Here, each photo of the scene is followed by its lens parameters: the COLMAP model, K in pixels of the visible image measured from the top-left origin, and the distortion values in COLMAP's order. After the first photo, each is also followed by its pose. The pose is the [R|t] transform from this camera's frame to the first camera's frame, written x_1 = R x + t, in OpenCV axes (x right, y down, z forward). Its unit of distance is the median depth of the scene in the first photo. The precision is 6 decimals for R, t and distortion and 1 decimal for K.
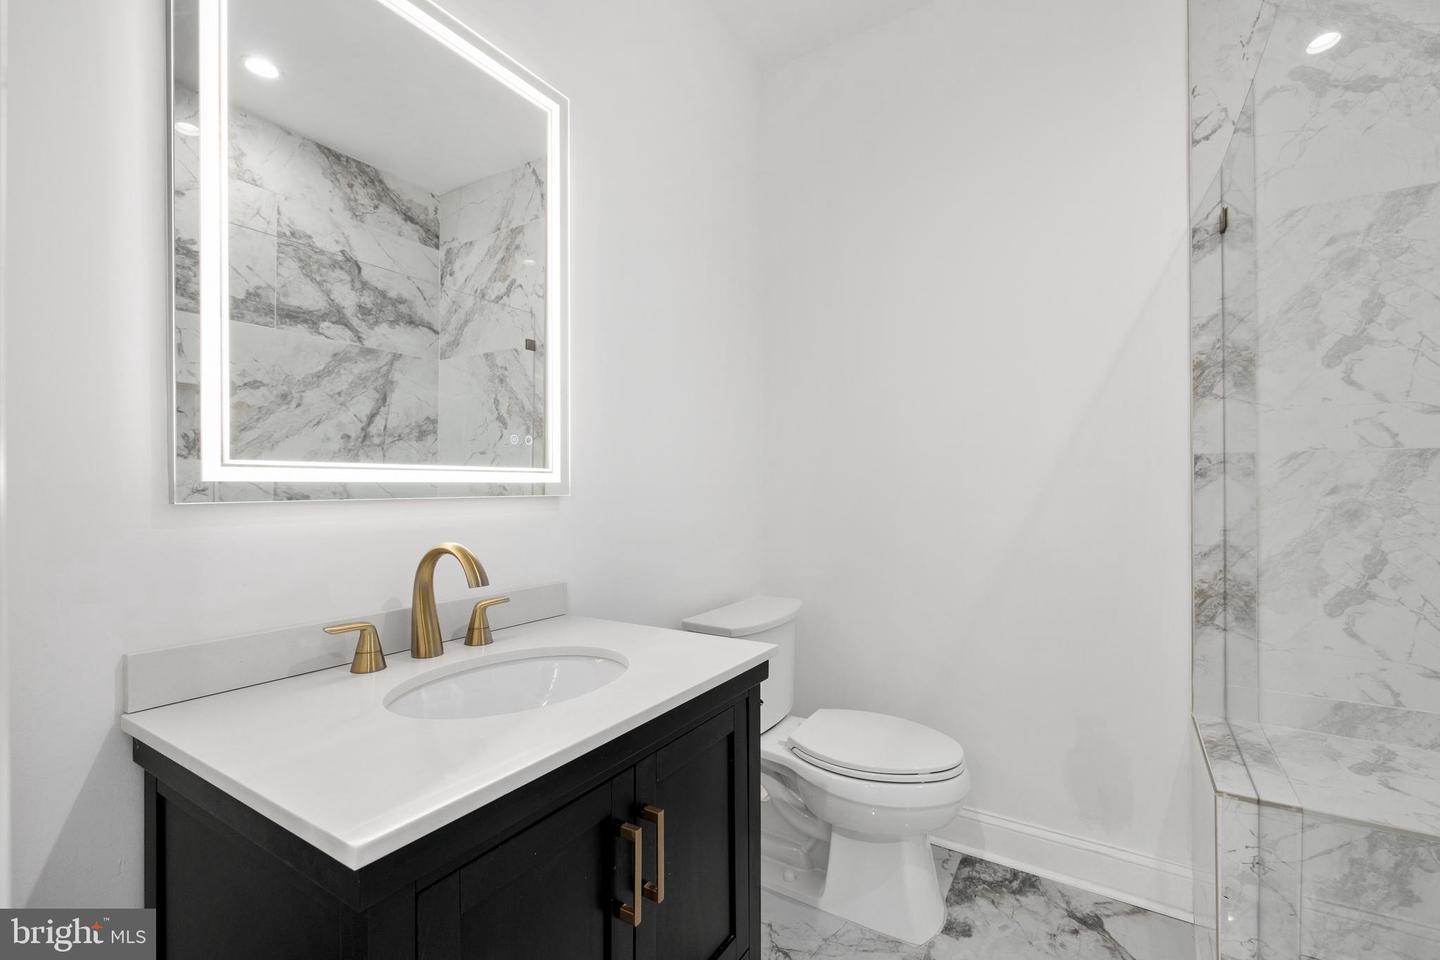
lens RADIAL K [[608.6, 0, 720.2], [0, 608.6, 489.3], [0, 0, 1]] dist [-0.001020, -0.000935]
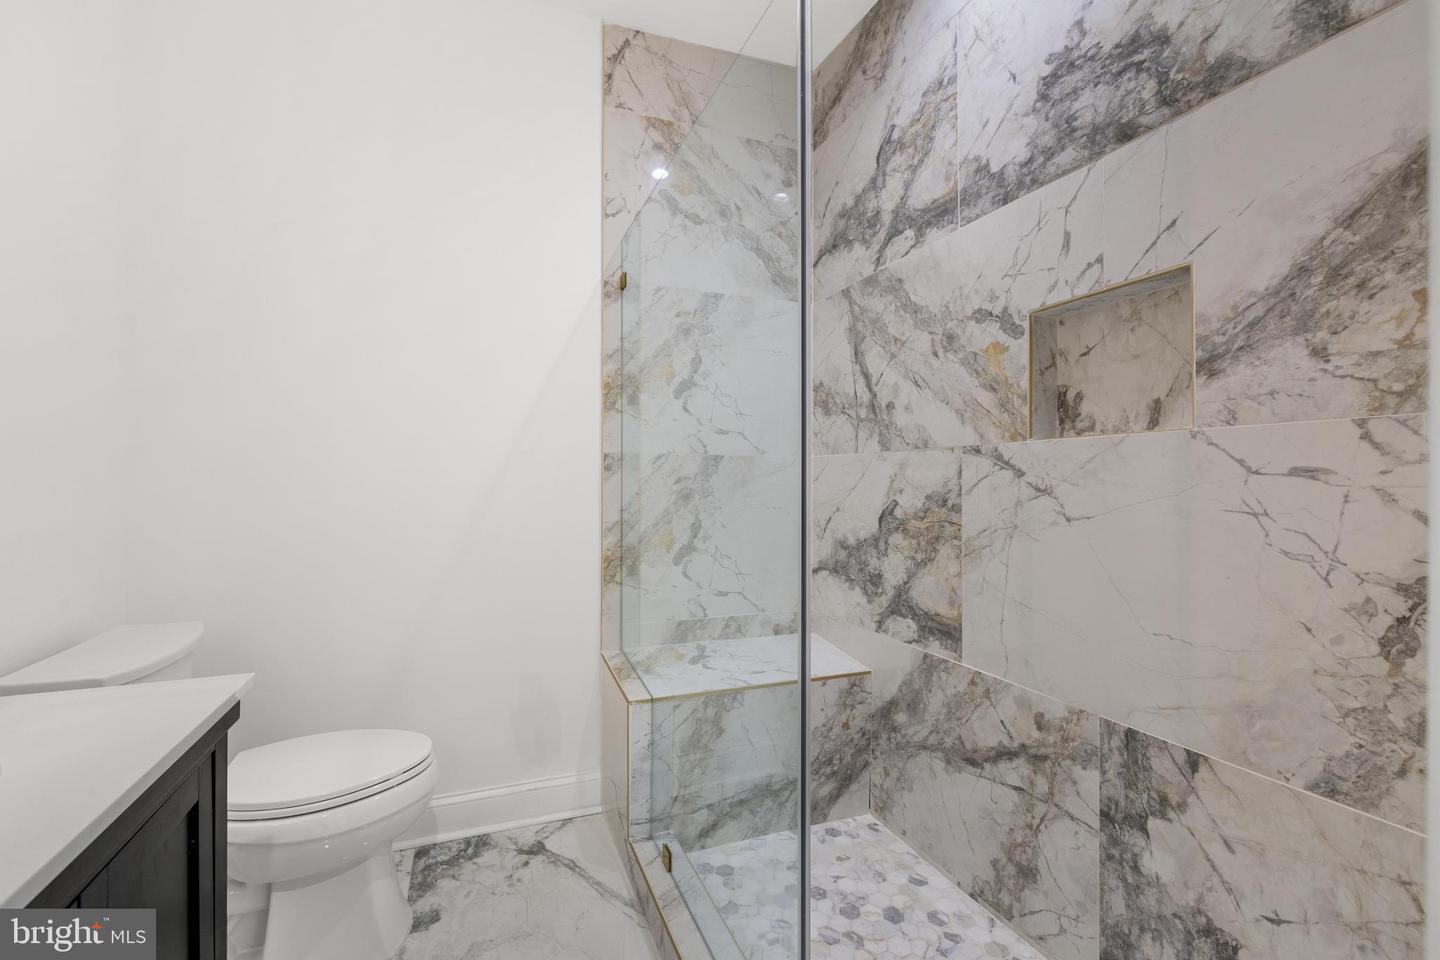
lens RADIAL K [[608.6, 0, 712.3], [0, 608.6, 476.9], [0, 0, 1]] dist [-0.001020, -0.000935]
pose [[0.595553, 0.007876, 0.803278, -0.138766], [-0.006635, 0.999966, -0.004885, -0.000948], [-0.803289, -0.002420, 0.595585, 0.032911]]
